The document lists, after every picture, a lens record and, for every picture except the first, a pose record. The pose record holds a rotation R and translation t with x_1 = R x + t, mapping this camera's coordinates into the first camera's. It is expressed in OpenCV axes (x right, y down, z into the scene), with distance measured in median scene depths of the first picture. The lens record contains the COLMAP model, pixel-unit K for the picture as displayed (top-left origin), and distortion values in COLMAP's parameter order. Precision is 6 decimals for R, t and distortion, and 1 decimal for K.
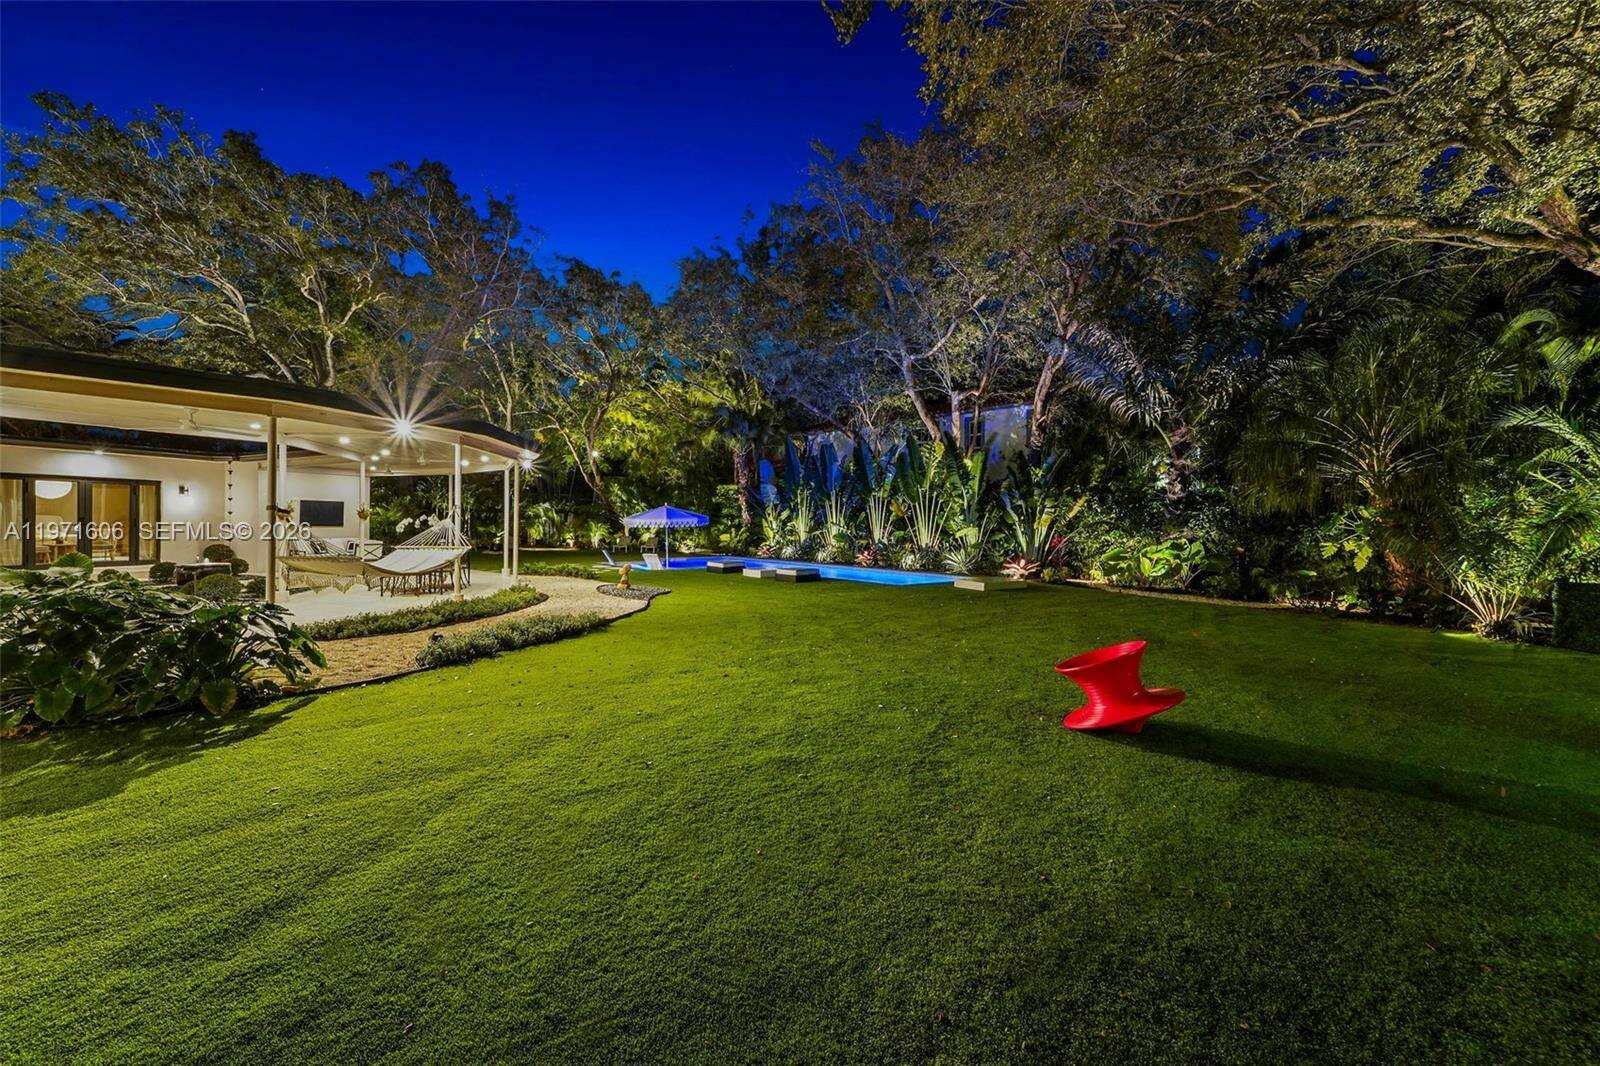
lens RADIAL K [[583.0, 0, 771.0], [0, 583.0, 533.0], [0, 0, 1]] dist [0.000859, -0.002253]
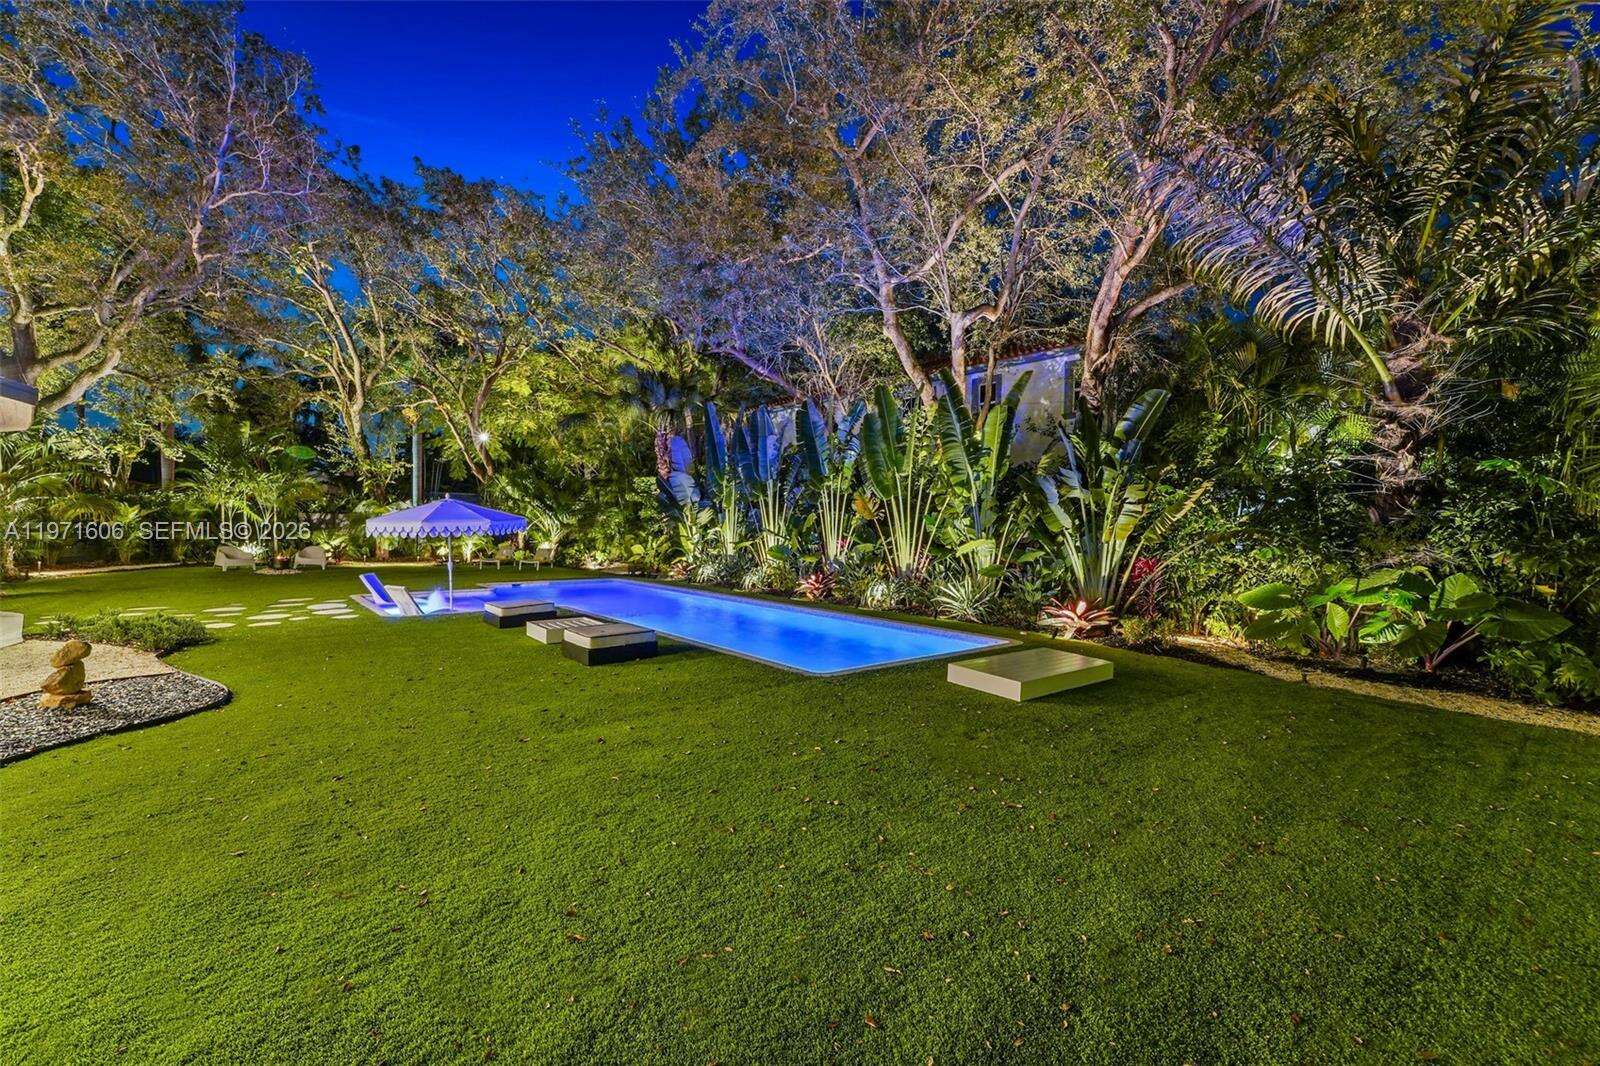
lens RADIAL K [[633.7, 0, 758.1], [0, 633.7, 542.5], [0, 0, 1]] dist [0.000502, 0.000056]
pose [[0.999977, 0.006344, -0.002555, 0.111219], [-0.006337, 0.999976, 0.002636, -0.005631], [0.002572, -0.002620, 0.999993, 0.338318]]
